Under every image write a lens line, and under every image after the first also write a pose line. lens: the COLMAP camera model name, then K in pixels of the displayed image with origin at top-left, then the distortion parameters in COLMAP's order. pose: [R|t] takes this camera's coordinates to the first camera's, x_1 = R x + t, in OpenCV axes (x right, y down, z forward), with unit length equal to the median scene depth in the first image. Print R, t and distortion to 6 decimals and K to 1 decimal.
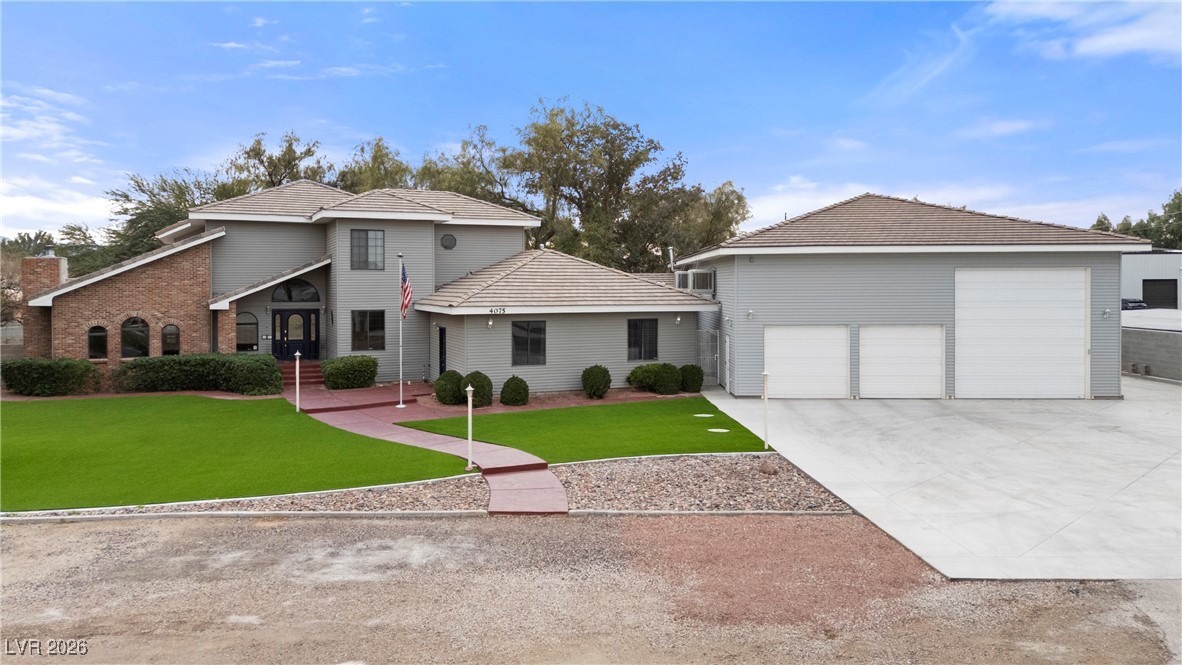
lens RADIAL K [[876.1, 0, 591.6], [0, 876.1, 300.9], [0, 0, 1]] dist [0.041445, -0.006513]
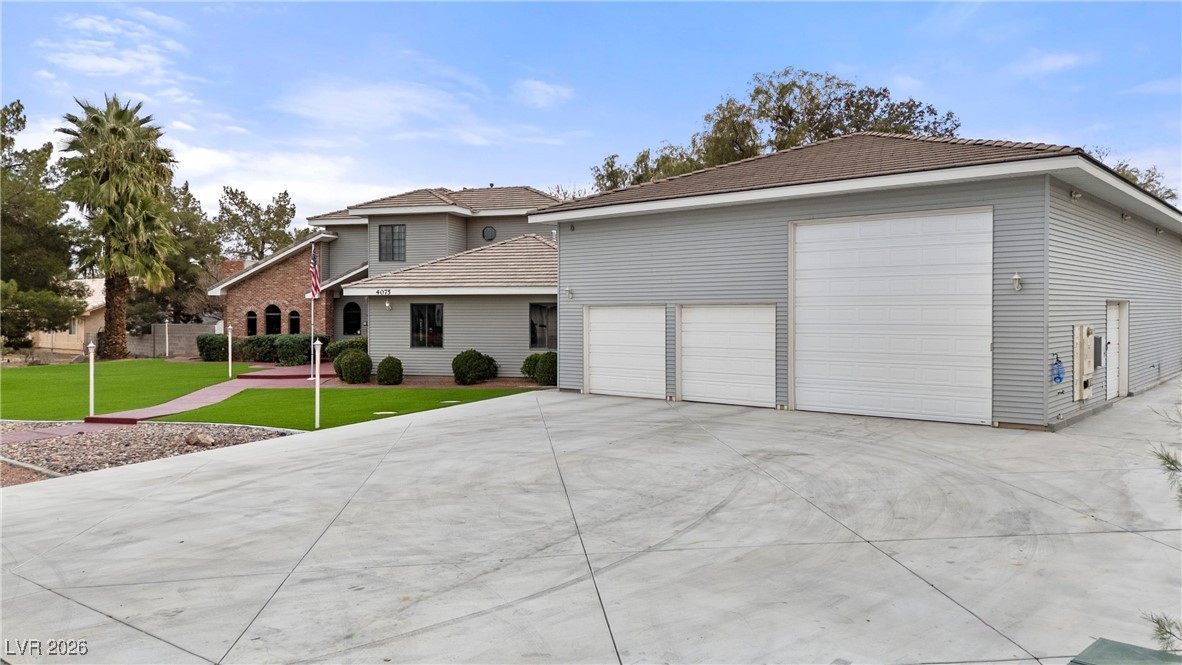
lens RADIAL K [[863.5, 0, 592.6], [0, 863.5, 326.6], [0, 0, 1]] dist [0.079395, -0.074433]
pose [[0.769679, 0.012150, -0.638315, 0.704364], [-0.011132, 0.999922, 0.005610, 0.041517], [0.638334, 0.002788, 0.769754, 0.359632]]
